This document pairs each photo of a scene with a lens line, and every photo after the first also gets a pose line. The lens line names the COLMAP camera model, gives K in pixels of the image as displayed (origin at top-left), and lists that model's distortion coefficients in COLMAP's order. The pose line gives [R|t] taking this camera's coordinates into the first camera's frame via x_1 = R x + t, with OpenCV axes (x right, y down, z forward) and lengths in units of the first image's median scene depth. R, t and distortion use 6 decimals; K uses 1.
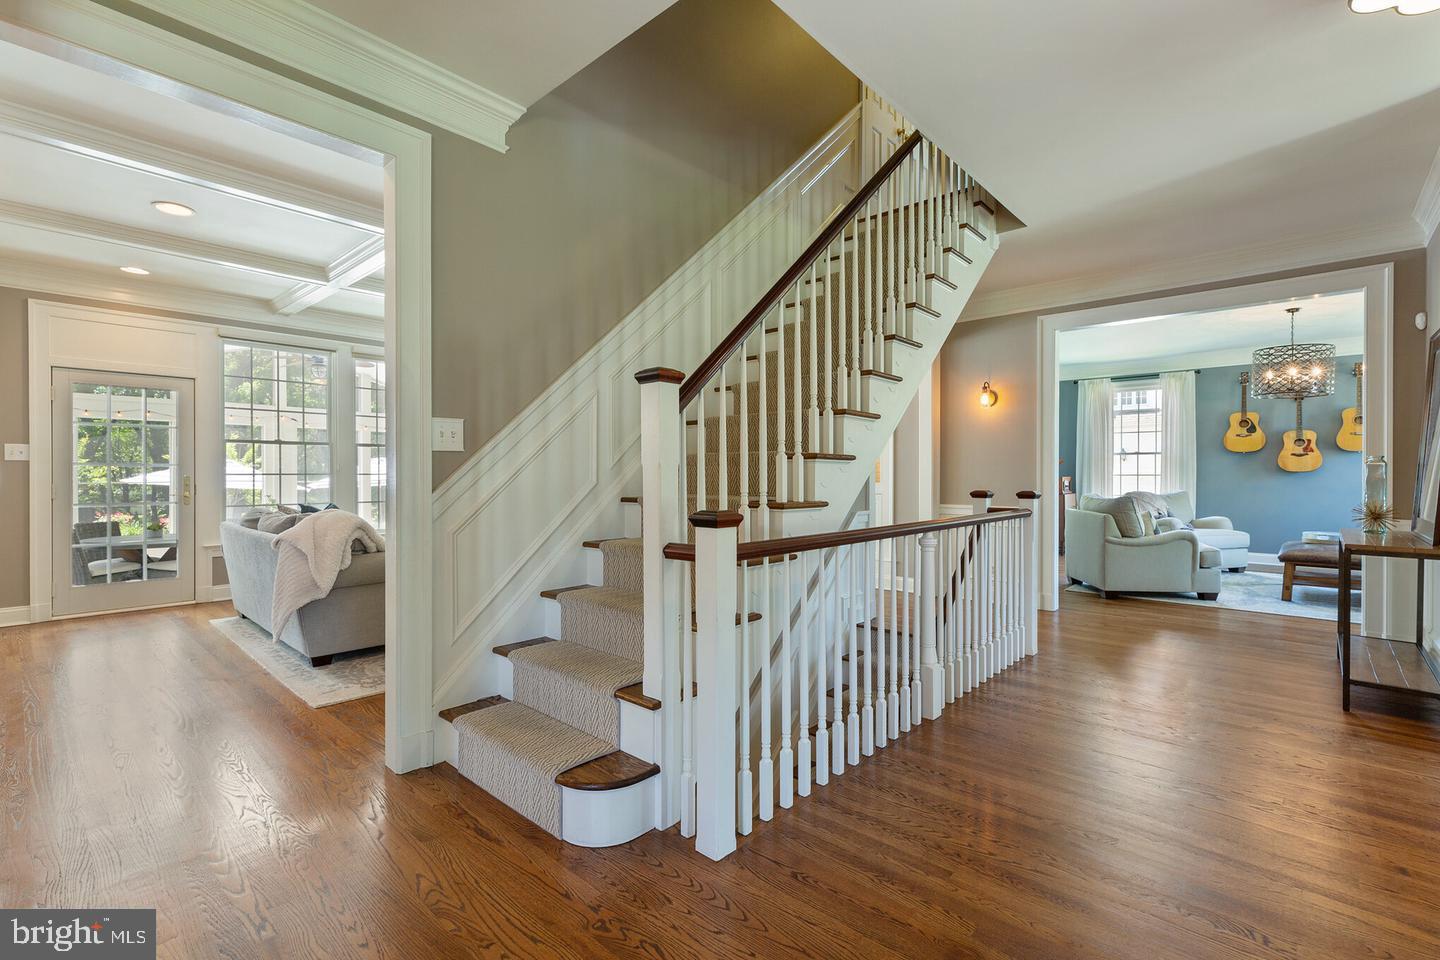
lens RADIAL K [[646.5, 0, 722.9], [0, 646.5, 476.6], [0, 0, 1]] dist [-0.000434, 0.000085]
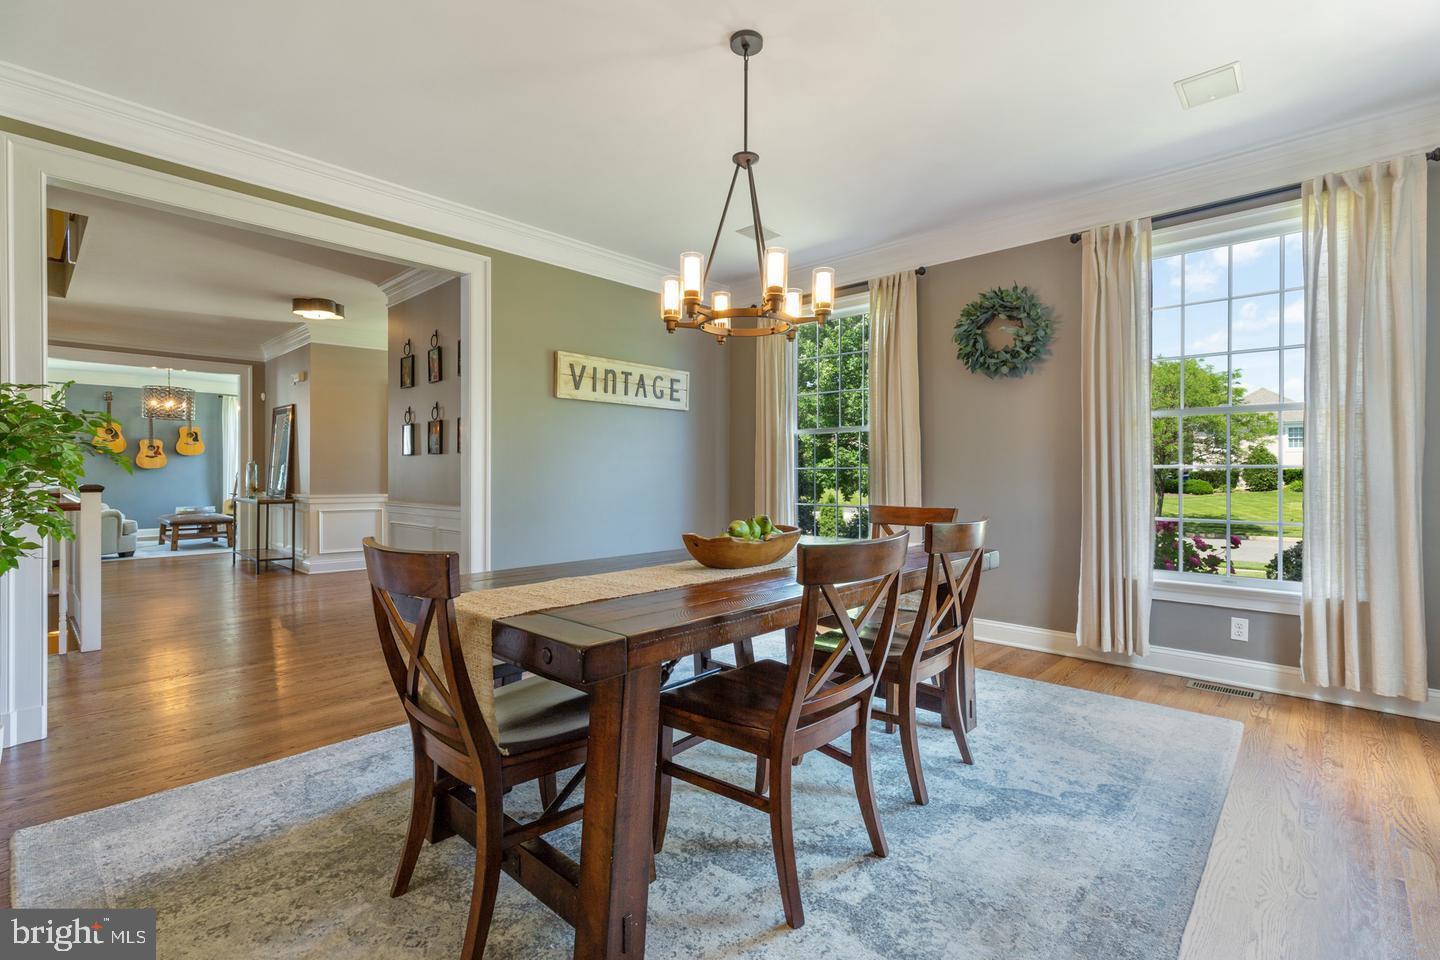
lens RADIAL K [[658.6, 0, 724.1], [0, 658.6, 468.9], [0, 0, 1]] dist [0.002758, 0.000769]
pose [[0.011821, 0.003377, 0.999924, -0.536259], [0.005944, 0.999976, -0.003448, 0.005335], [-0.999912, 0.005984, 0.011801, -0.267291]]
